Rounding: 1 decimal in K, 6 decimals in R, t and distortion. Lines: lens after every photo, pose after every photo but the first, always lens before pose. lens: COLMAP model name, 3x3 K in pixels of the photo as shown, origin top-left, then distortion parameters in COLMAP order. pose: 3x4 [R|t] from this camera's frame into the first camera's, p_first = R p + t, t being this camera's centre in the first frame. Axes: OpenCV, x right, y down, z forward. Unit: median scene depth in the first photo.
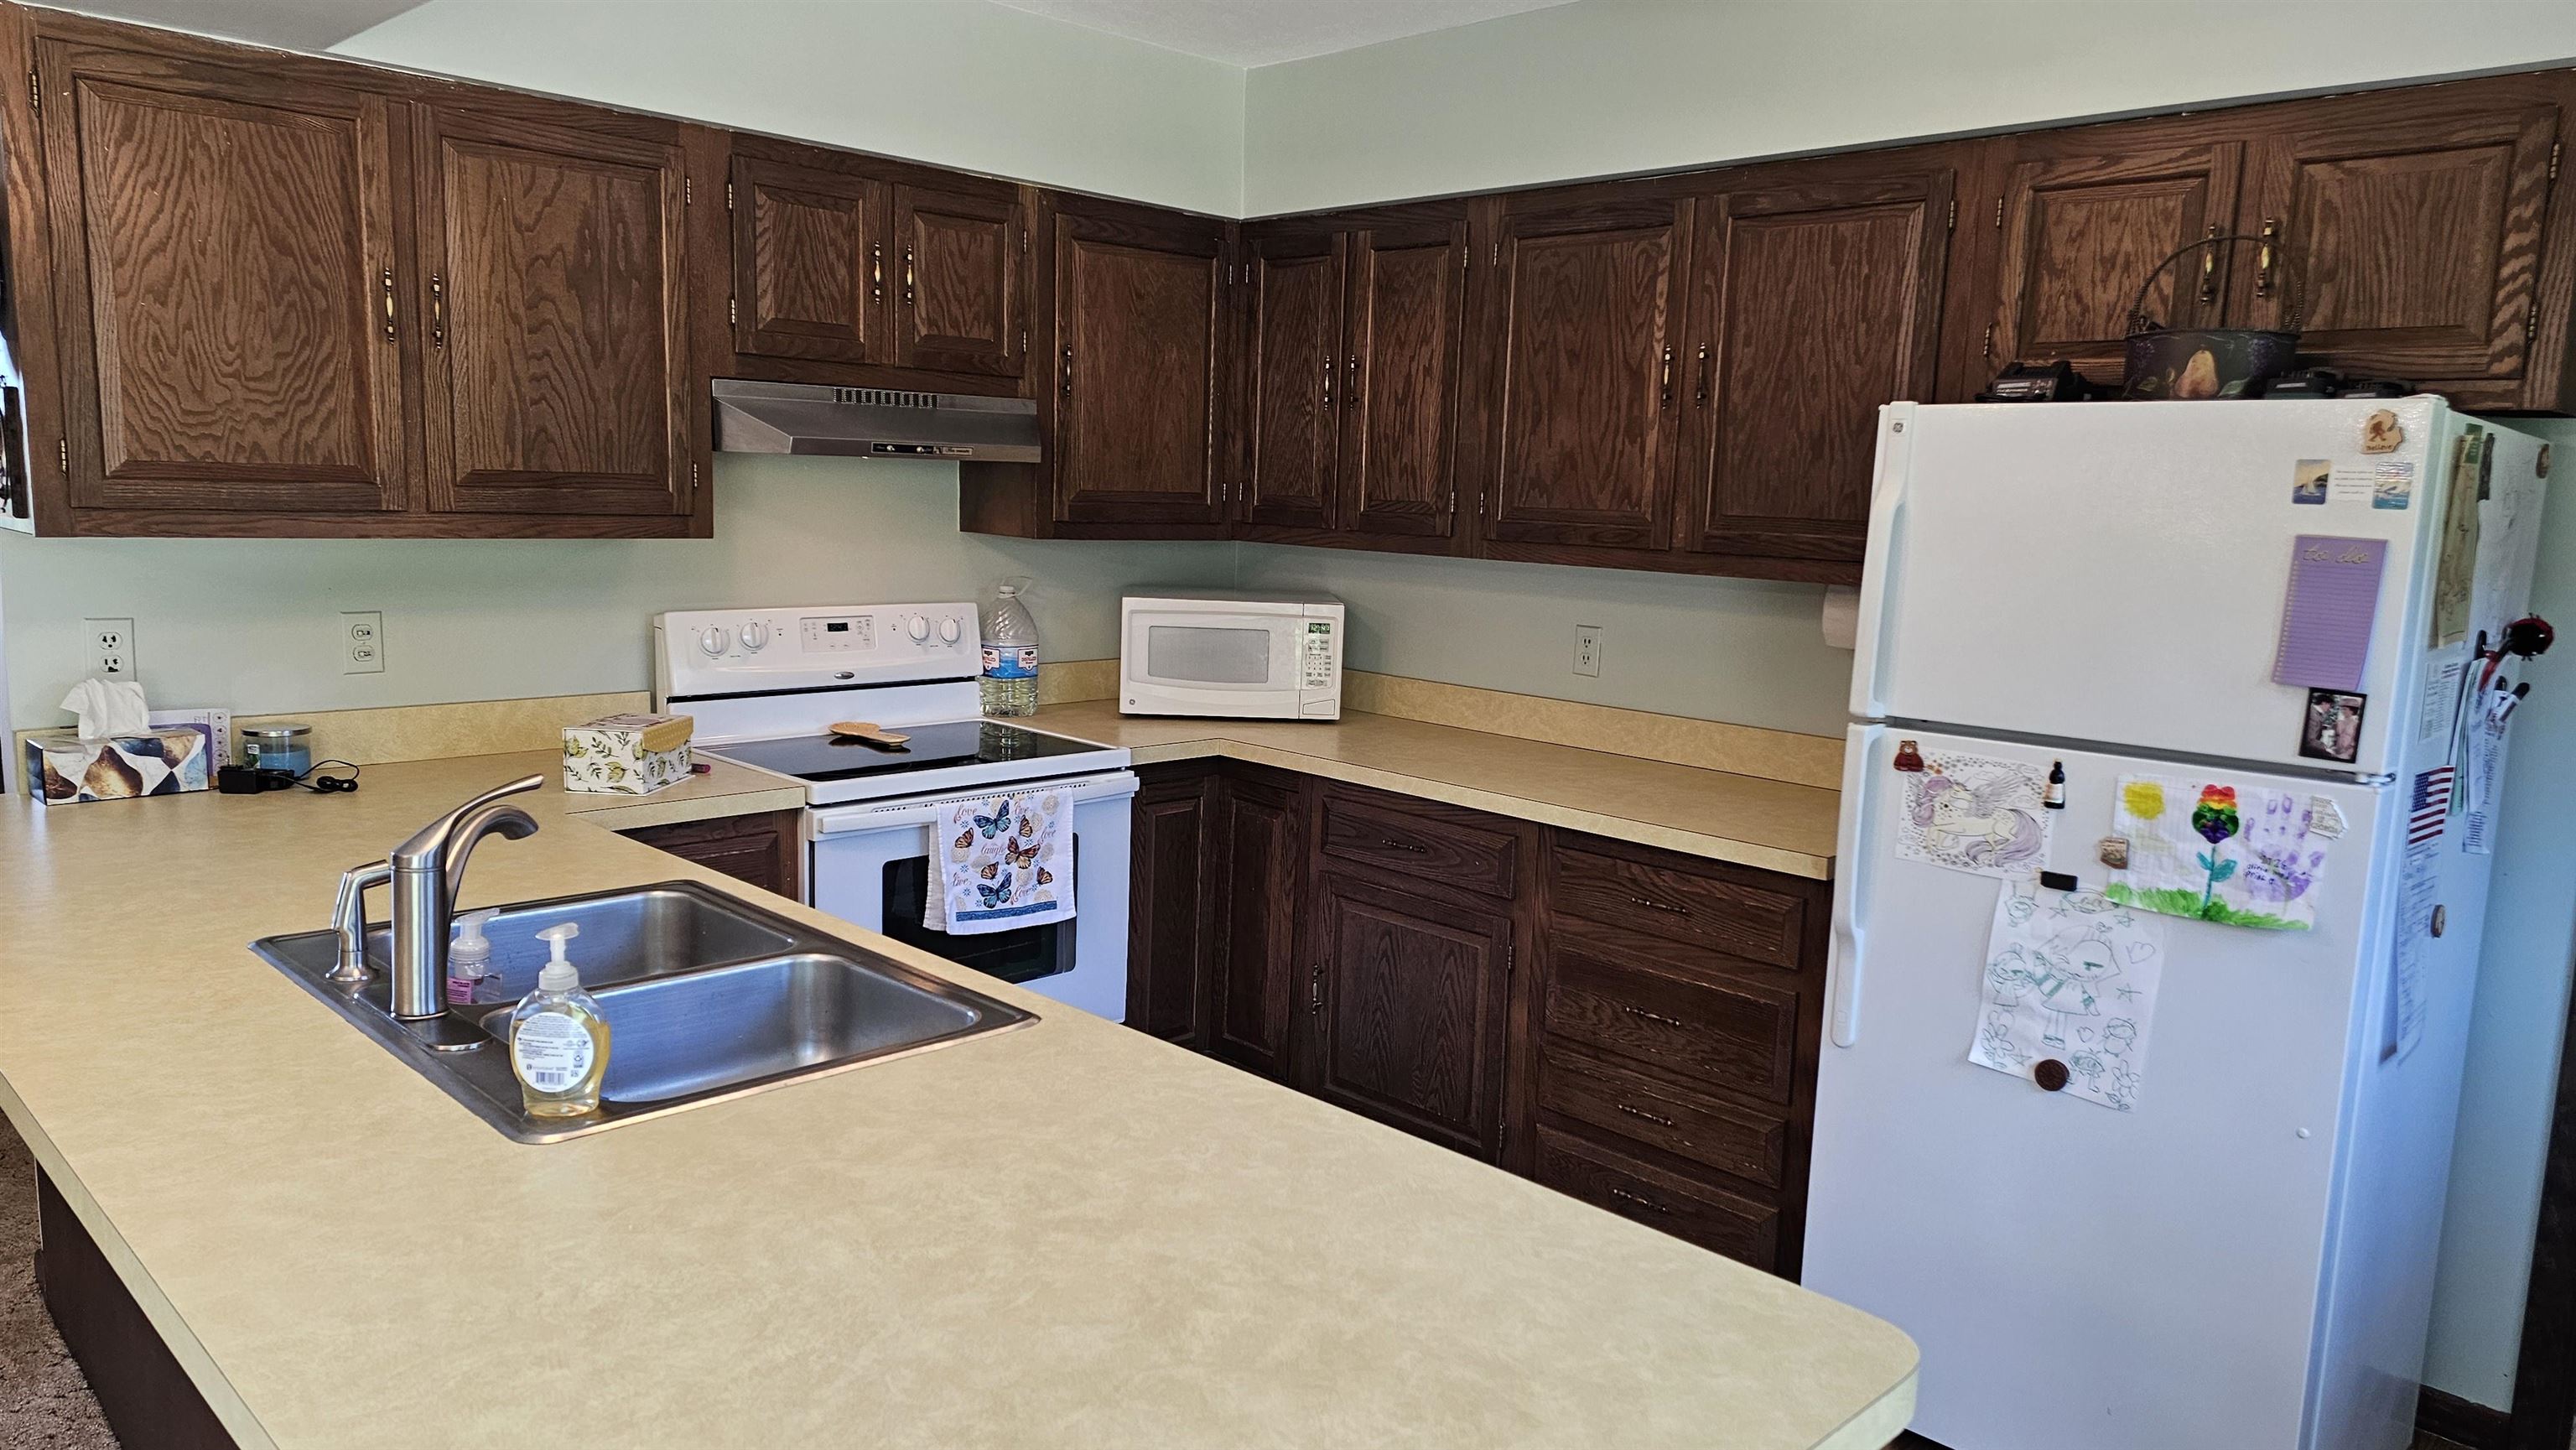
lens RADIAL K [[1733.4, 0, 1314.9], [0, 1733.4, 730.6], [0, 0, 1]] dist [0.103048, -0.101793]
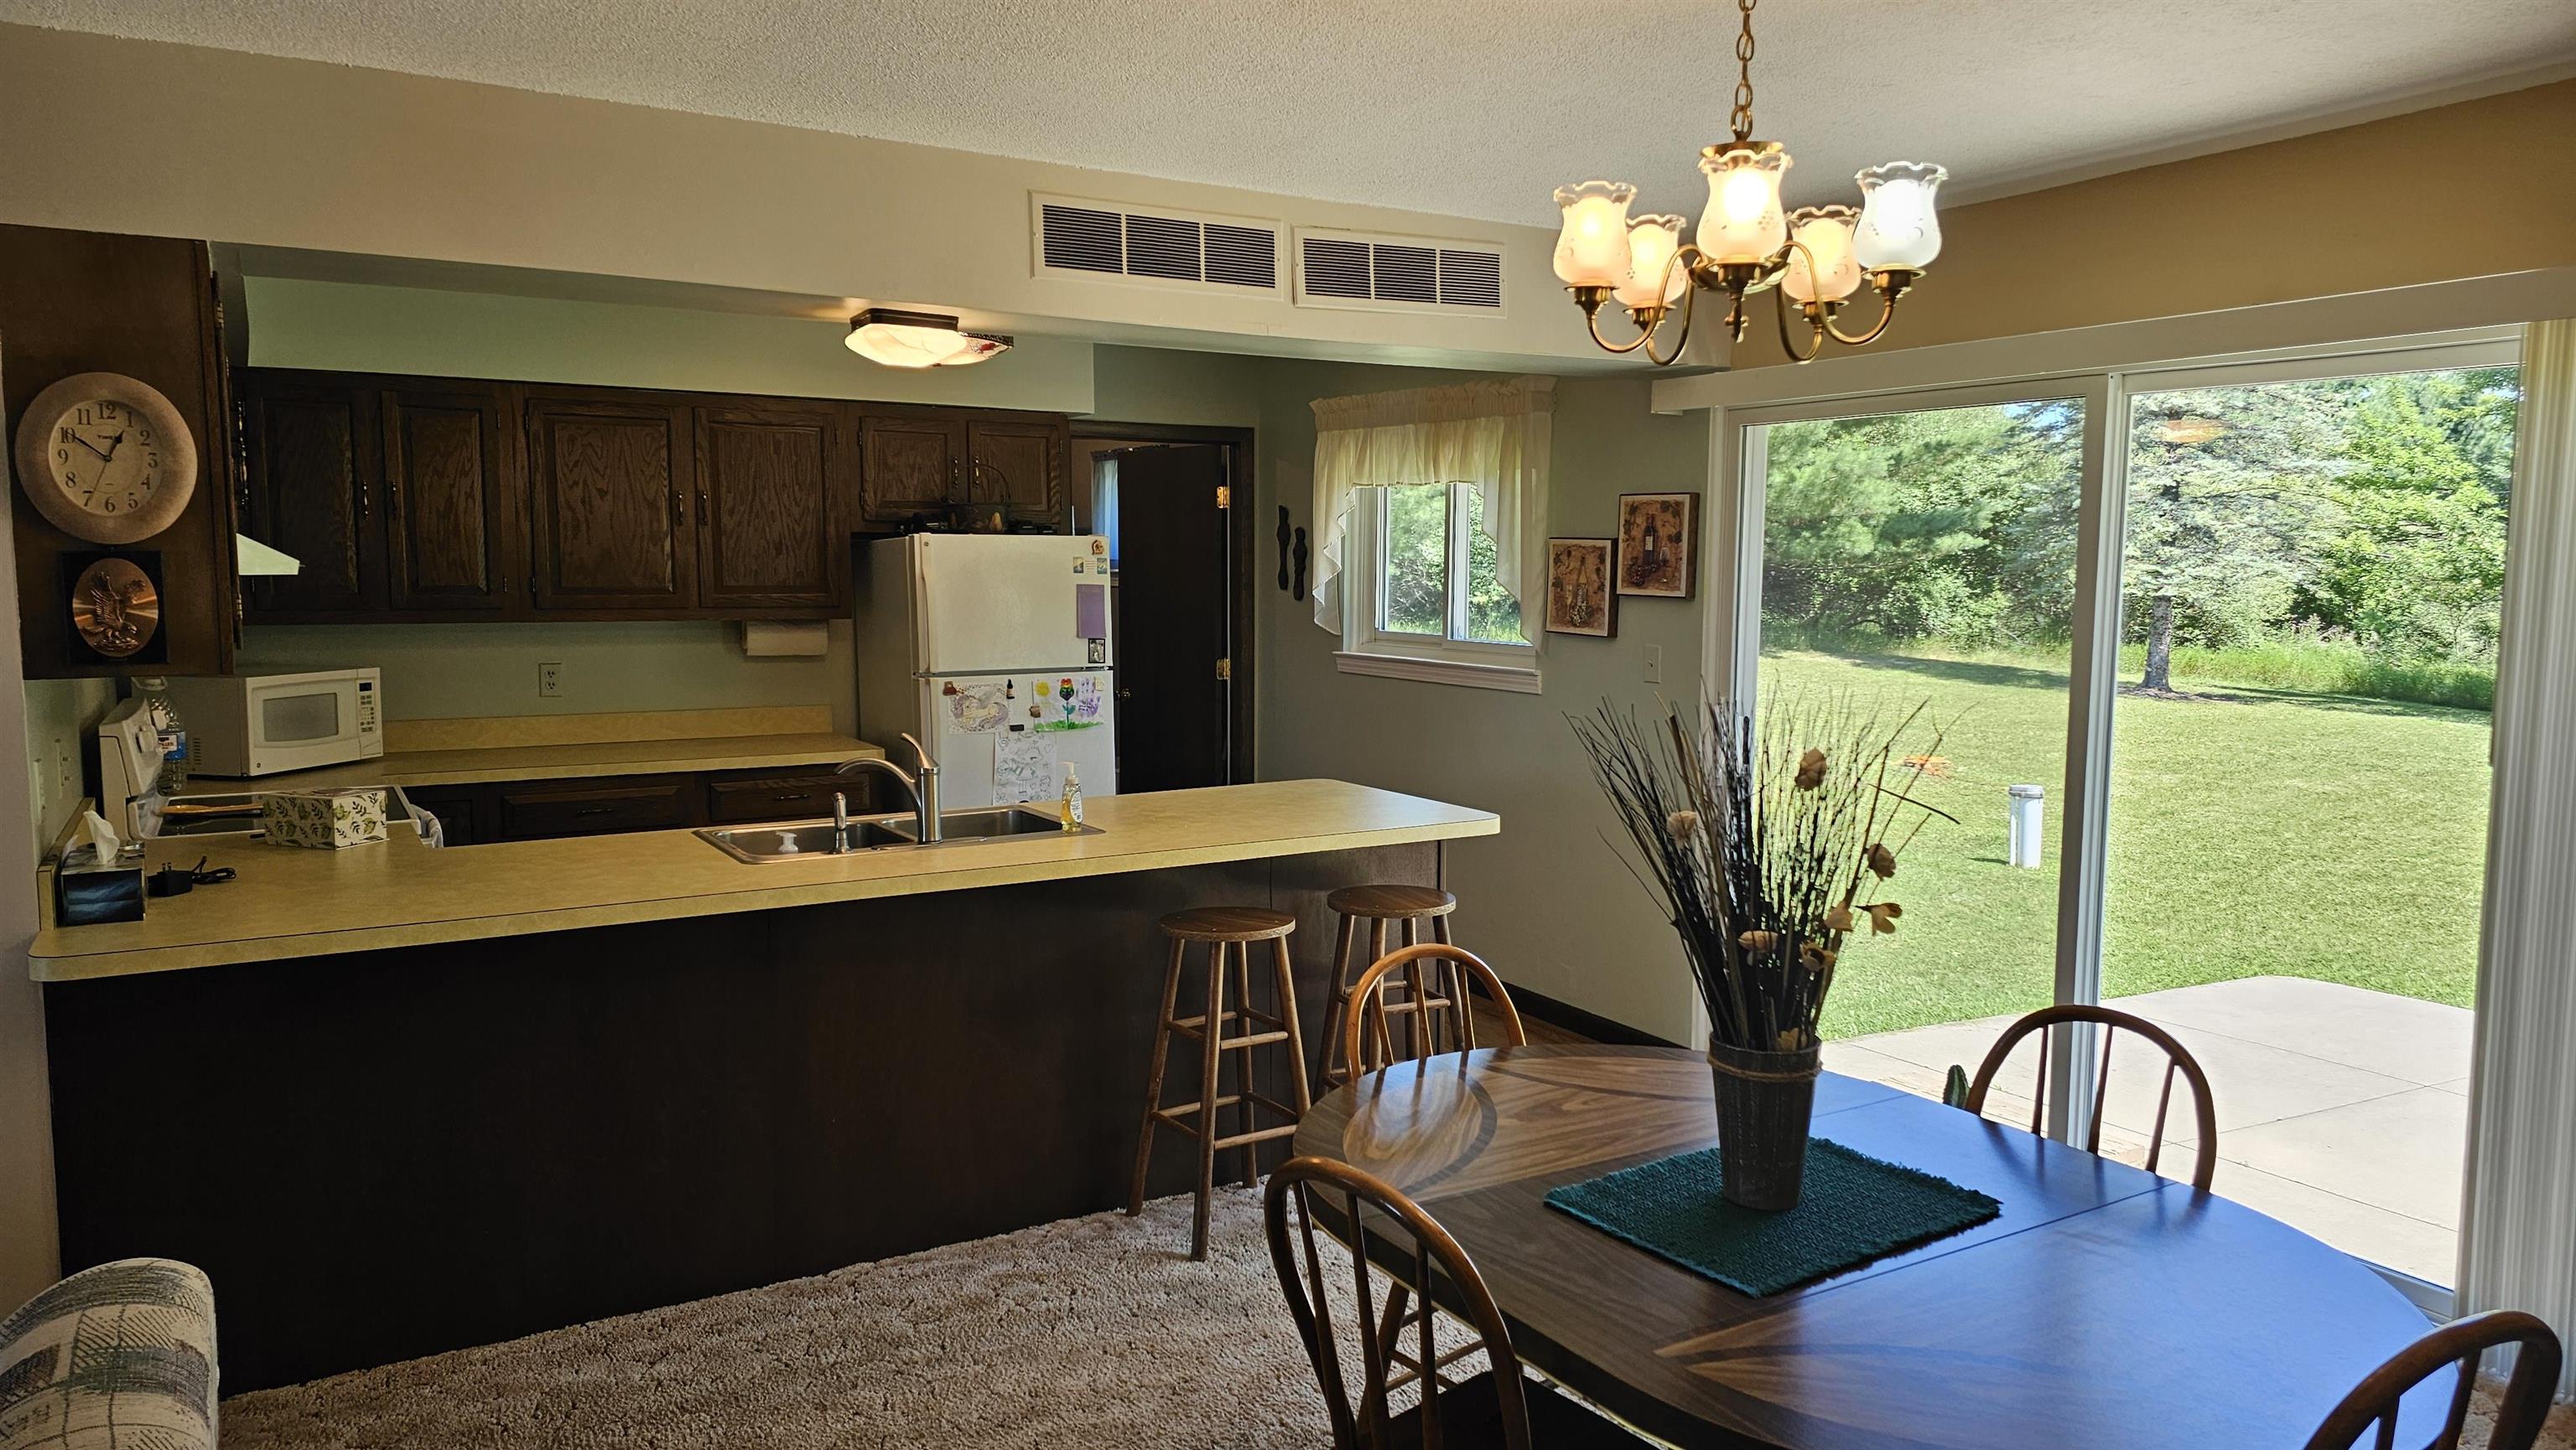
lens RADIAL K [[1733.4, 0, 1314.9], [0, 1733.4, 730.6], [0, 0, 1]] dist [0.103048, -0.101793]
pose [[0.229808, -0.129854, 0.964534, -1.739072], [0.145035, 0.984562, 0.097994, -0.084263], [-0.962369, 0.117371, 0.245093, 0.002878]]
